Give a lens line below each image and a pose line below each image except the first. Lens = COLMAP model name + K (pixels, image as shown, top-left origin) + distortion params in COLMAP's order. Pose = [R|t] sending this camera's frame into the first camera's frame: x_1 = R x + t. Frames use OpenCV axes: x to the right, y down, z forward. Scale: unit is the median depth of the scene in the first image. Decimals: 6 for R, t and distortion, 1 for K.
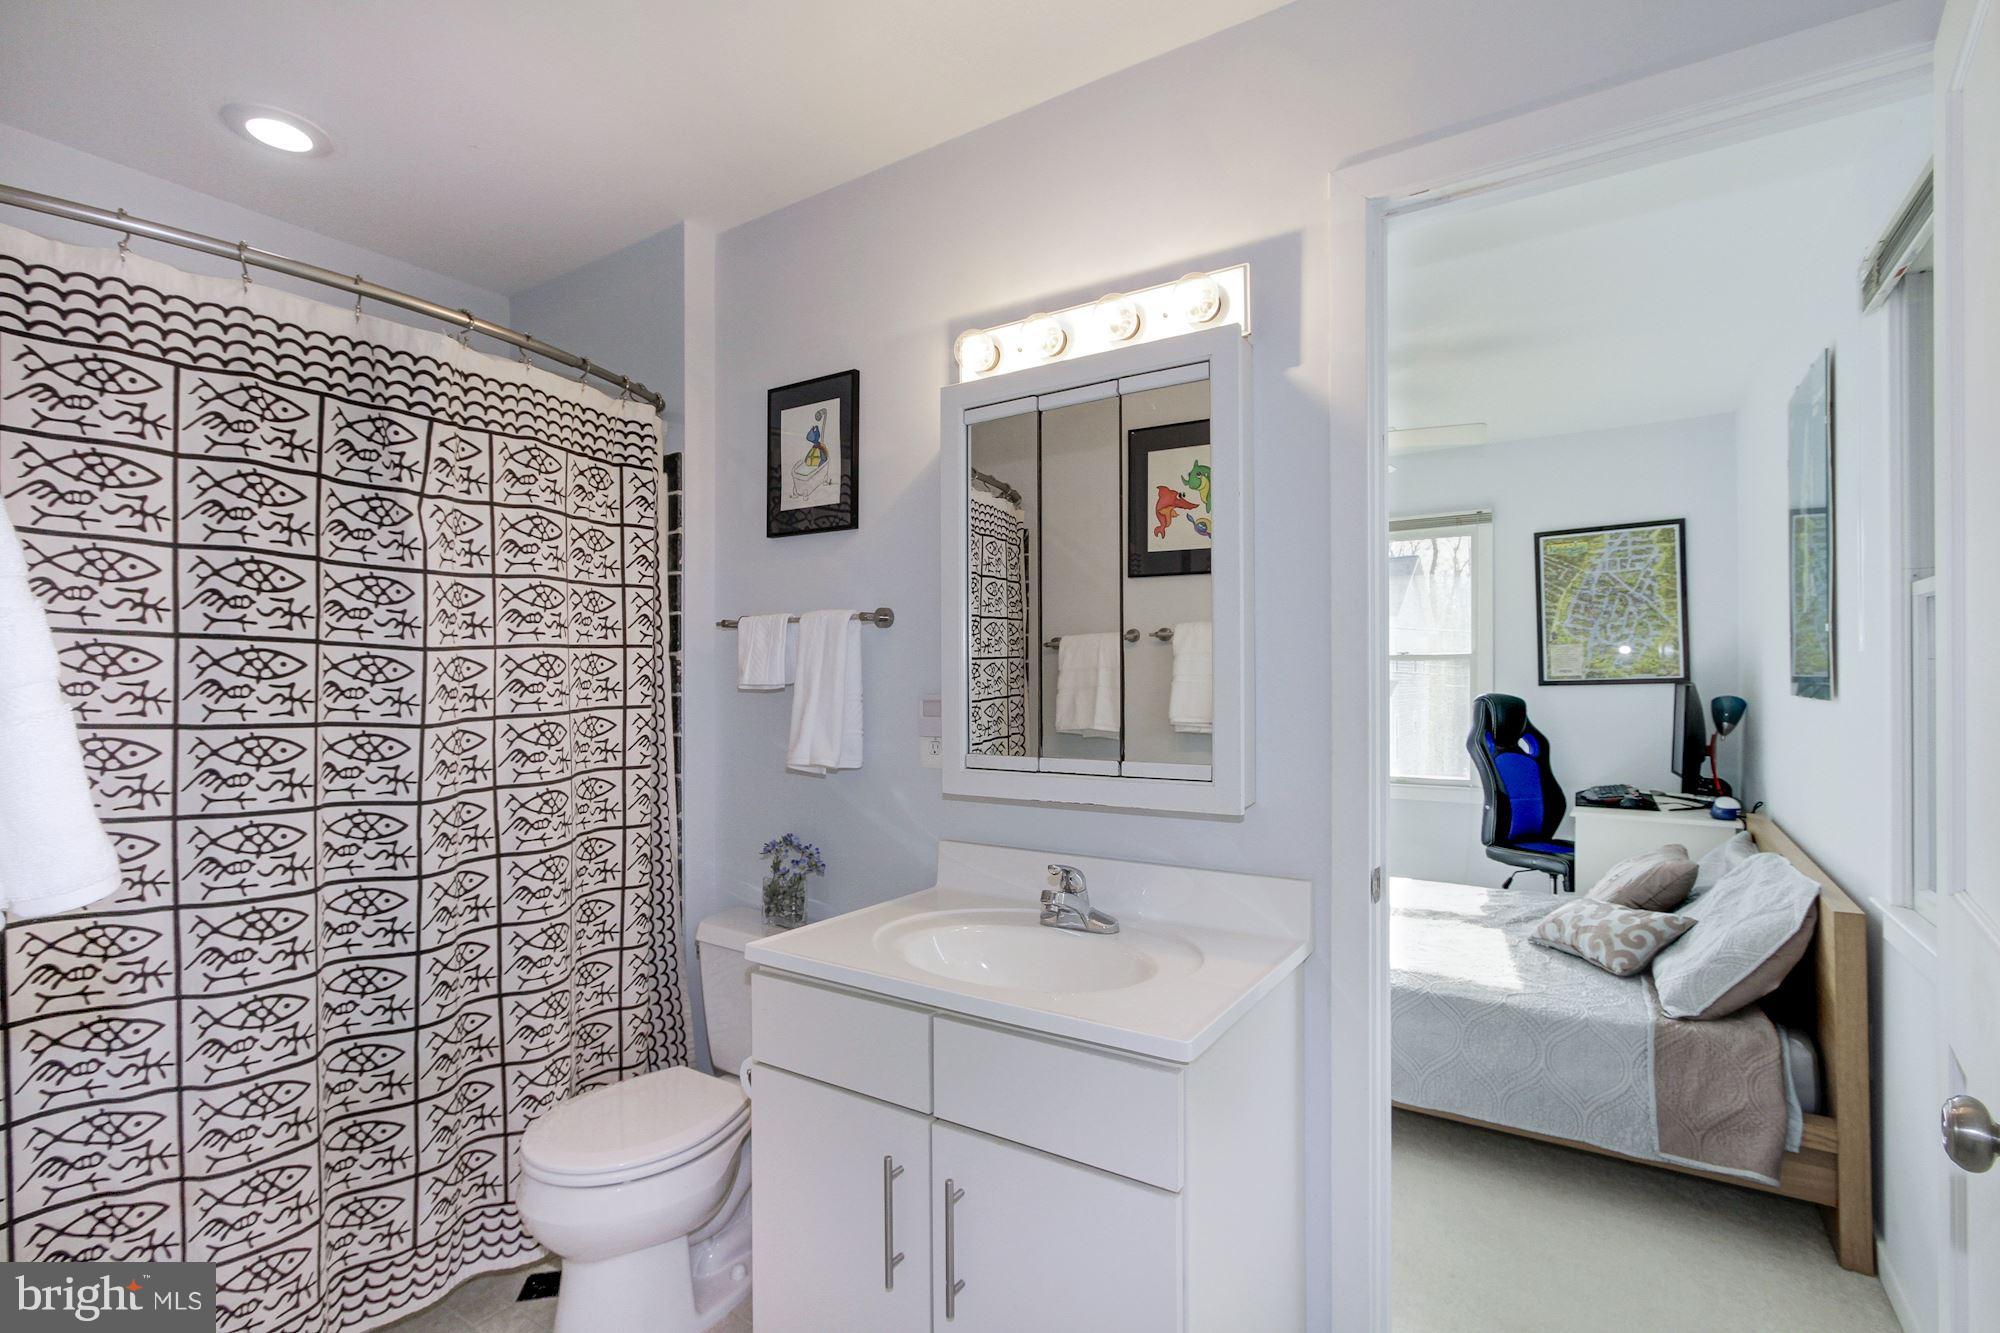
lens RADIAL K [[966.9, 0, 997.9], [0, 966.9, 679.5], [0, 0, 1]] dist [-0.003381, 0.000063]
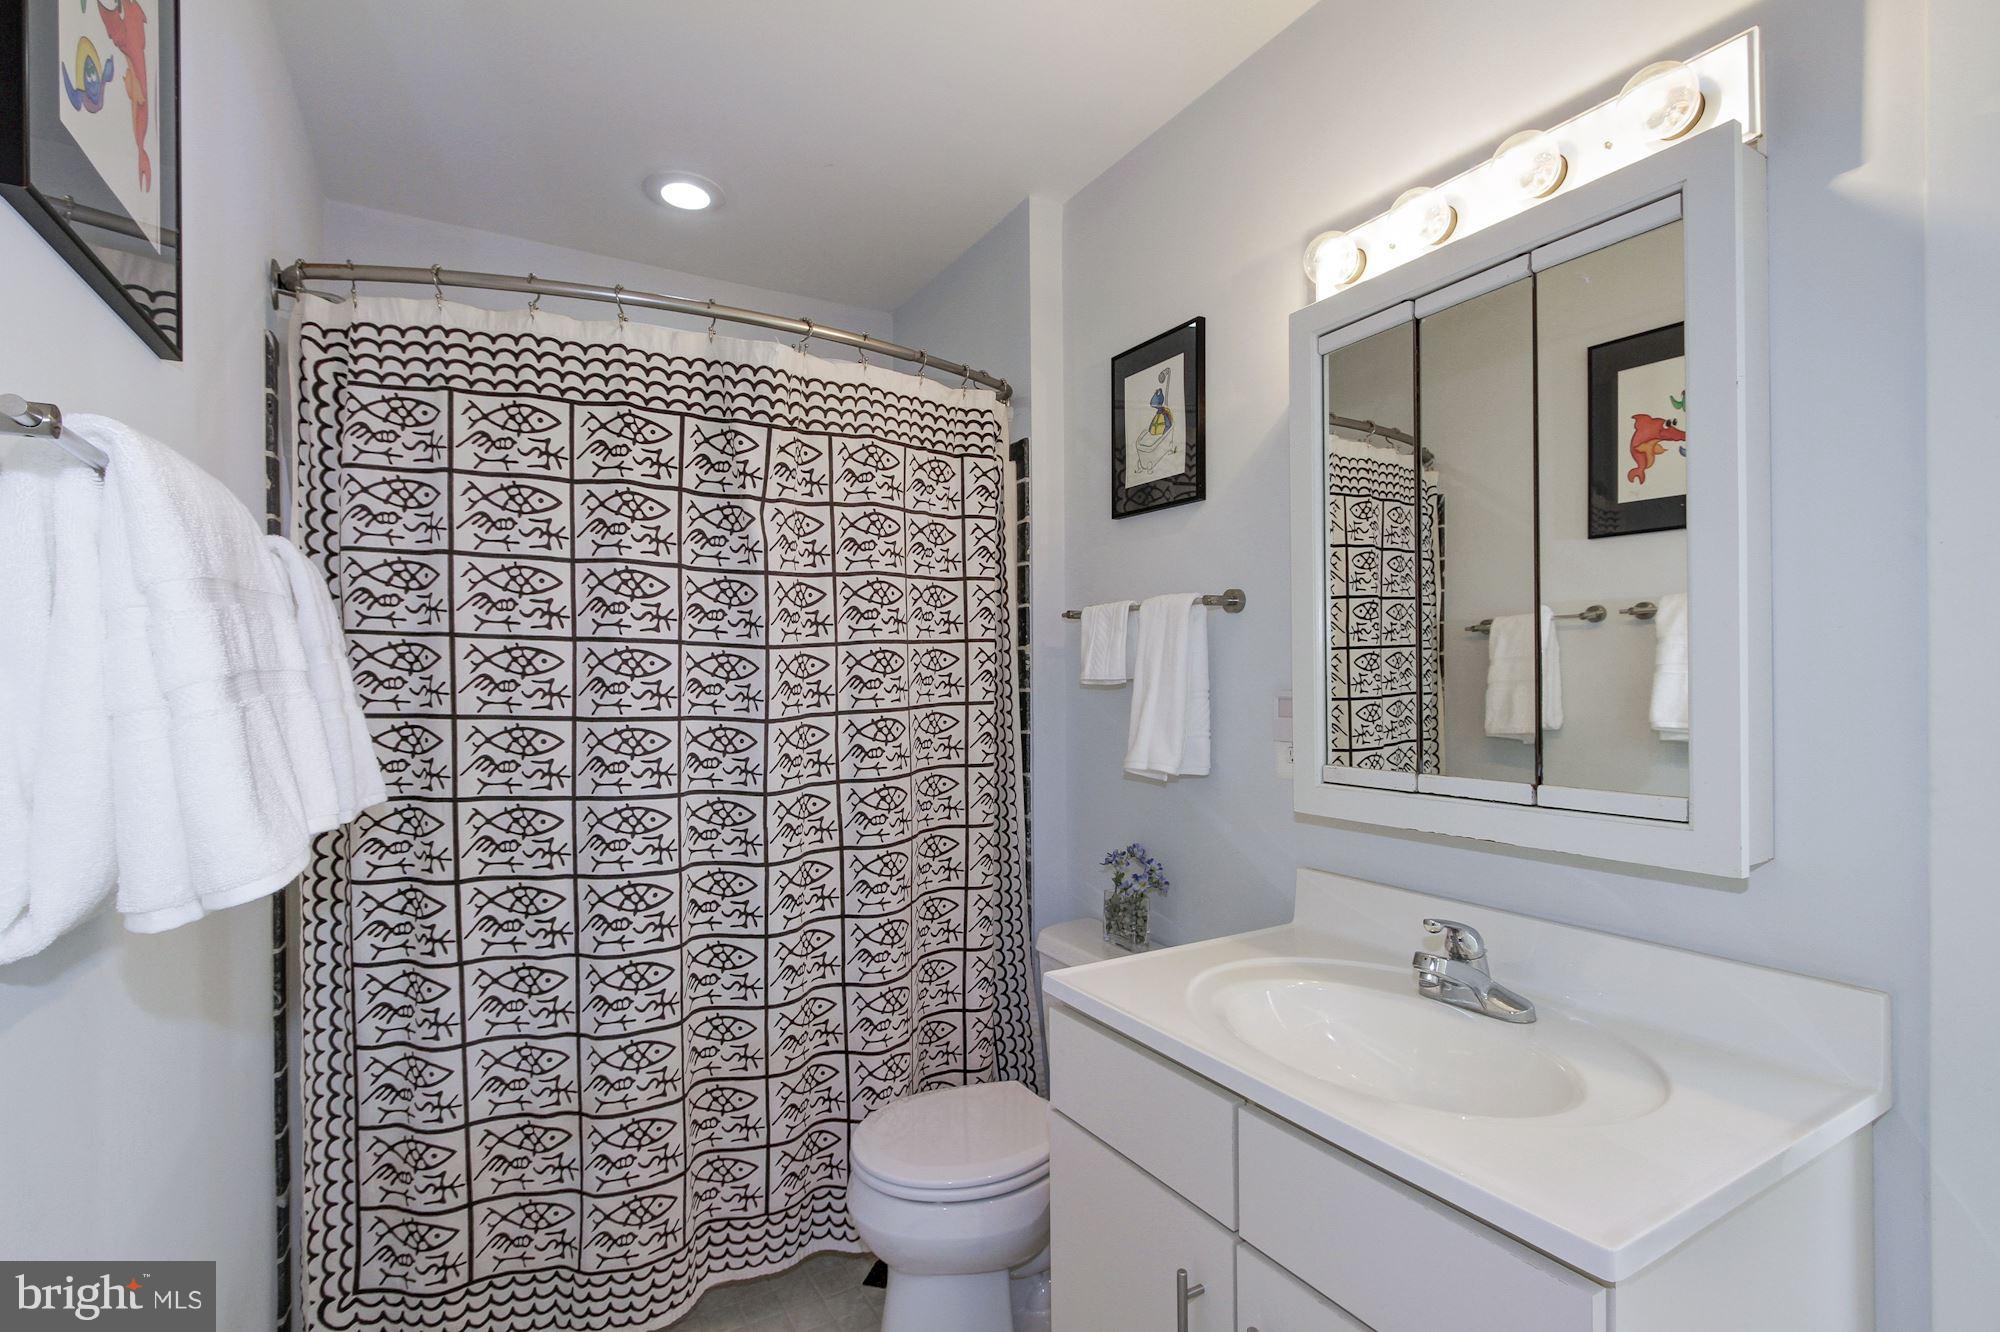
lens RADIAL K [[943.2, 0, 994.0], [0, 943.2, 678.8], [0, 0, 1]] dist [-0.018558, 0.018380]
pose [[0.892547, -0.003484, -0.450941, 0.078814], [0.006389, 0.999967, 0.004920, -0.000639], [0.450909, -0.007273, 0.892540, 0.186596]]
